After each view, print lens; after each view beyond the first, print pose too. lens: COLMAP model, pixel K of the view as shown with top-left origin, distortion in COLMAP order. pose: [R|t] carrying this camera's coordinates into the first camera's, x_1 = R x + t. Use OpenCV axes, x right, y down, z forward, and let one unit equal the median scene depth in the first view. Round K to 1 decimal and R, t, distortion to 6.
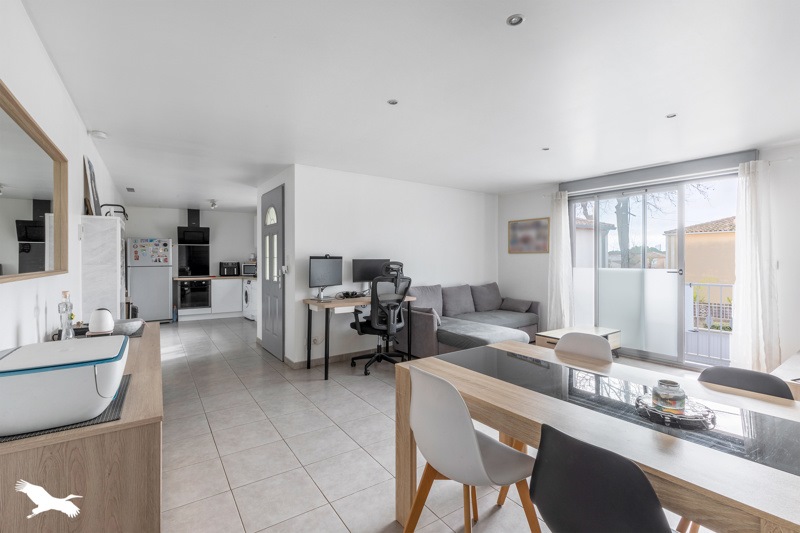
lens RADIAL K [[367.8, 0, 399.2], [0, 367.8, 253.1], [0, 0, 1]] dist [-0.000165, -0.000014]
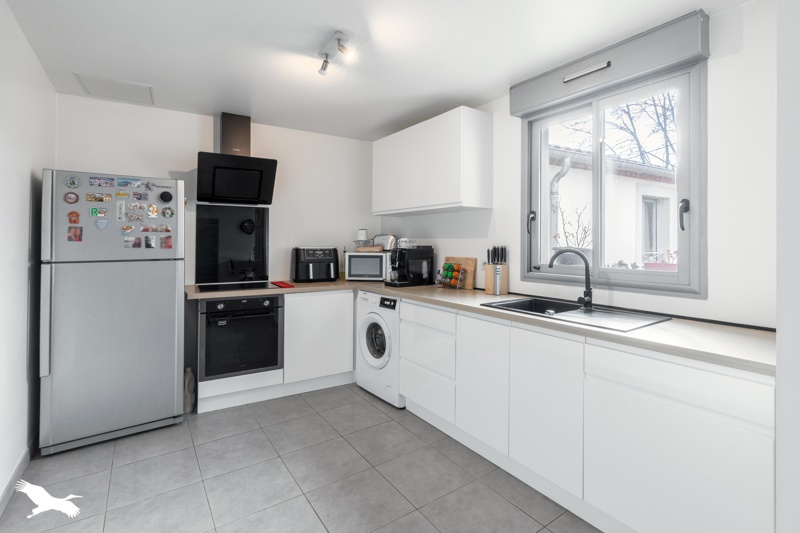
lens RADIAL K [[391.4, 0, 399.5], [0, 391.4, 235.7], [0, 0, 1]] dist [0.018601, 0.000035]
pose [[0.999881, 0.006358, 0.014029, -0.408552], [-0.006284, 0.999966, -0.005344, 0.013240], [-0.014062, 0.005255, 0.999887, 0.608612]]
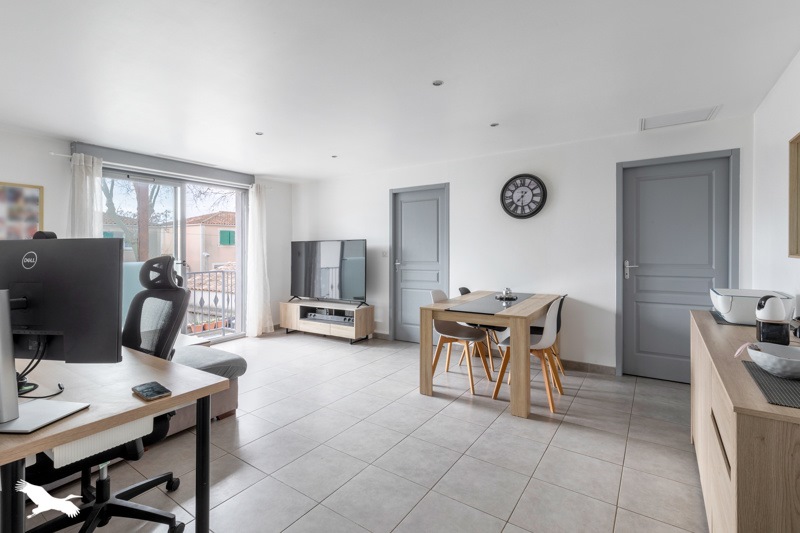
lens RADIAL K [[367.8, 0, 399.2], [0, 367.8, 253.1], [0, 0, 1]] dist [-0.000165, -0.000014]
pose [[-0.359981, -0.004851, 0.932947, -1.084335], [-0.000350, 0.999987, 0.005064, 0.034641], [-0.932960, 0.001497, -0.359978, 1.797670]]
